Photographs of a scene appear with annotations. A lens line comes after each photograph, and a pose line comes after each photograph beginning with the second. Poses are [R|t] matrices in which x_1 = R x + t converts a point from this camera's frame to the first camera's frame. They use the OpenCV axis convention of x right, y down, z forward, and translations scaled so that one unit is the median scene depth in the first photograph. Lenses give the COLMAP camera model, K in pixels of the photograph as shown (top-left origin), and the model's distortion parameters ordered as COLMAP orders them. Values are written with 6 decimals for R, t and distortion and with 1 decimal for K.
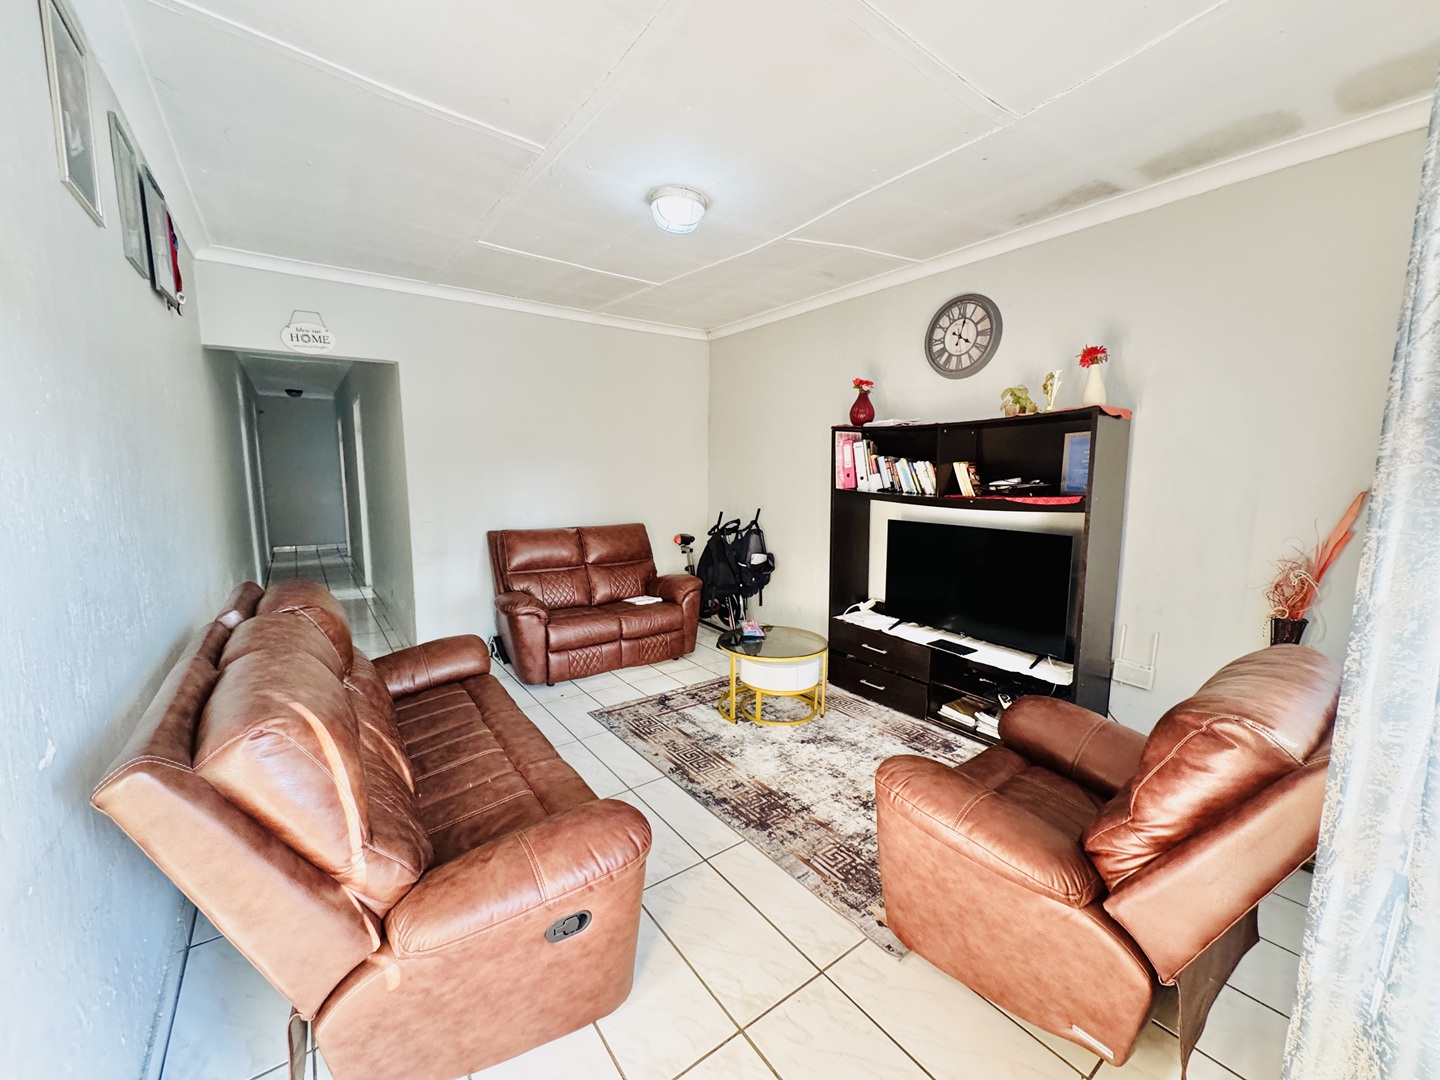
lens RADIAL K [[573.6, 0, 720.2], [0, 573.6, 538.3], [0, 0, 1]] dist [0.000237, -0.000010]
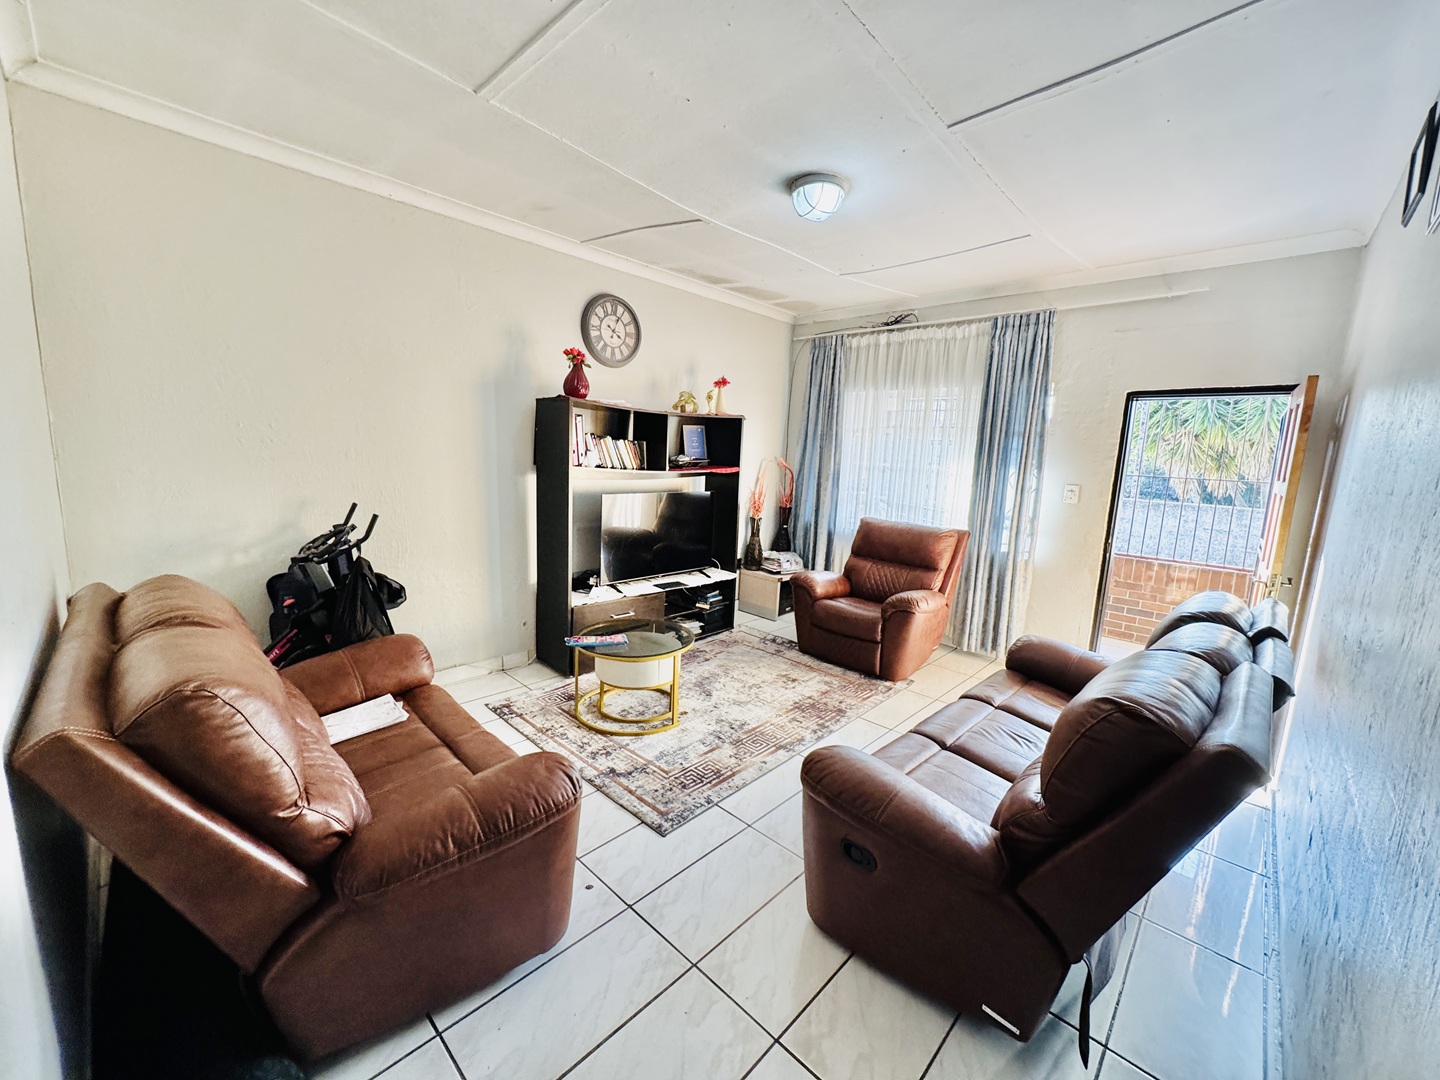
lens RADIAL K [[573.6, 0, 718.1], [0, 573.6, 540.6], [0, 0, 1]] dist [0.000237, -0.000010]
pose [[-0.167401, -0.163800, 0.972187, -0.821905], [0.075894, 0.981034, 0.178359, -0.128769], [-0.982963, 0.103641, -0.151794, 1.023865]]
